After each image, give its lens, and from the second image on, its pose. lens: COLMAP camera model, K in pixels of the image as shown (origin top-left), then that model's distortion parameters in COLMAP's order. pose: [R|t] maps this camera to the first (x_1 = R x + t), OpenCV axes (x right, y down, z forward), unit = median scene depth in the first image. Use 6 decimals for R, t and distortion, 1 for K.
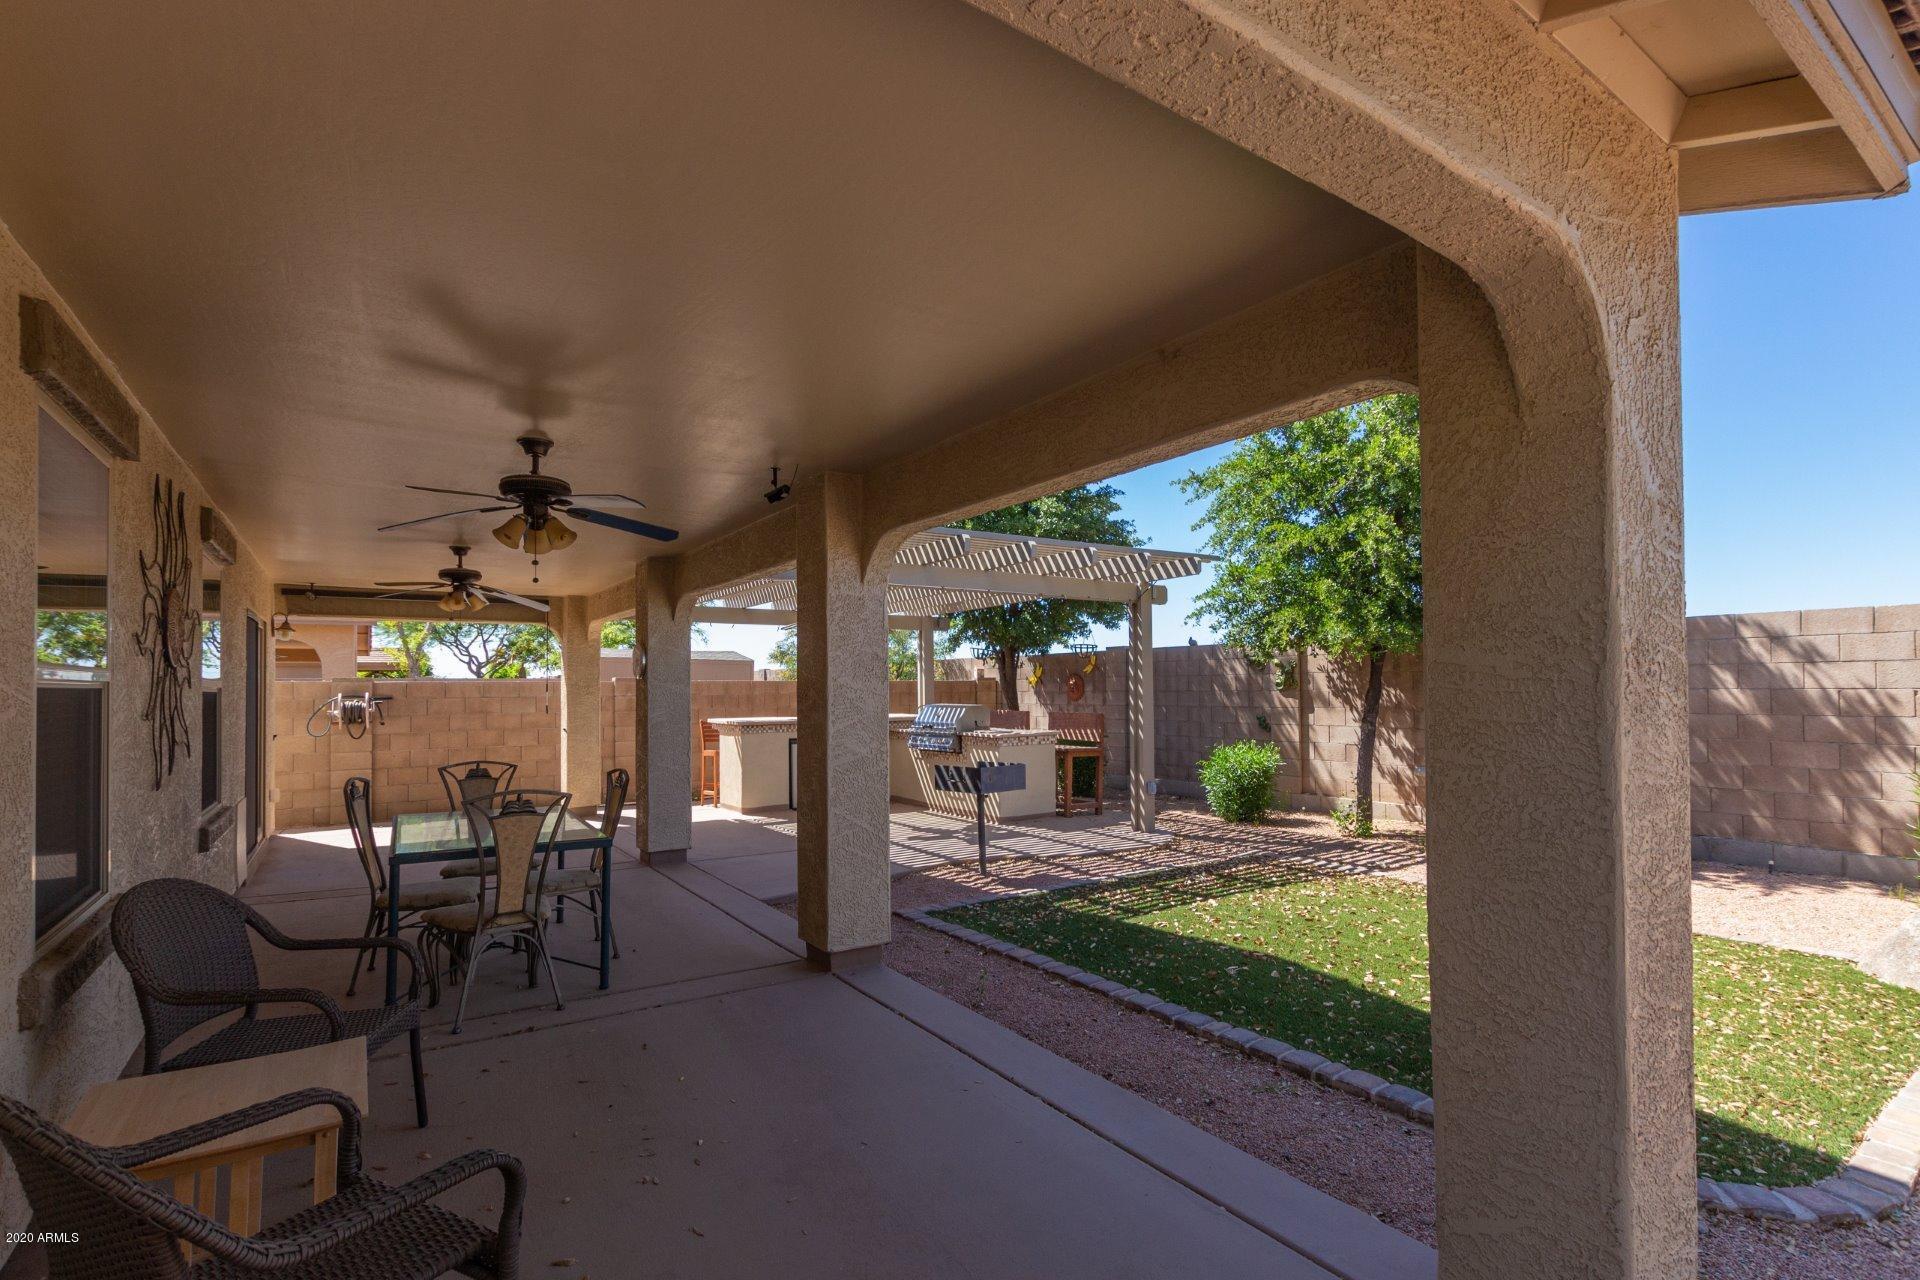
lens RADIAL K [[884.5, 0, 973.1], [0, 884.5, 687.2], [0, 0, 1]] dist [0.020467, -0.011404]
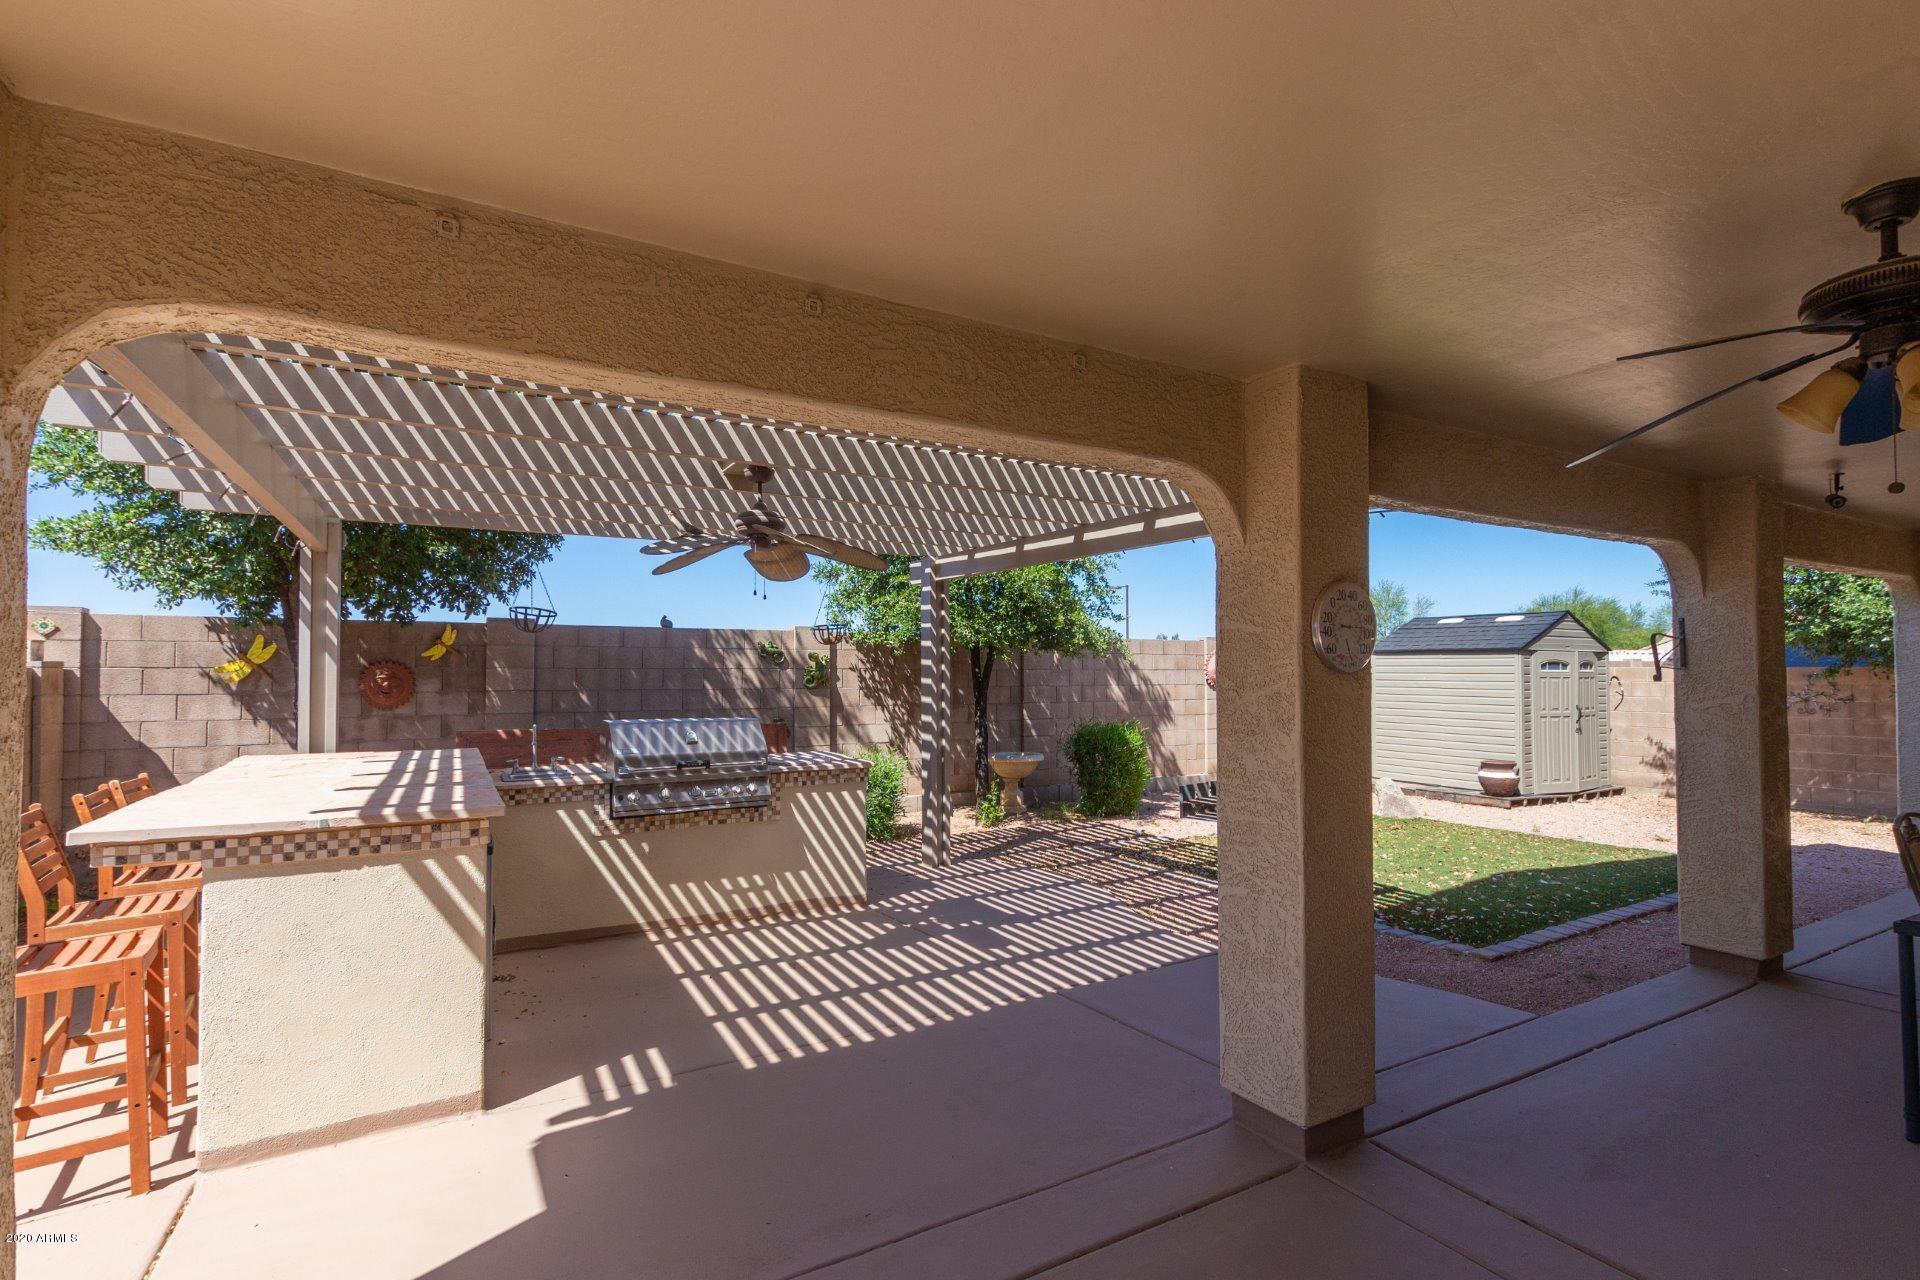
lens RADIAL K [[884.5, 0, 973.1], [0, 884.5, 687.2], [0, 0, 1]] dist [0.020467, -0.011404]
pose [[0.075462, -0.005551, 0.997133, -0.570583], [-0.008668, 0.999943, 0.006222, -0.007265], [-0.997111, -0.009112, 0.075409, 0.826091]]
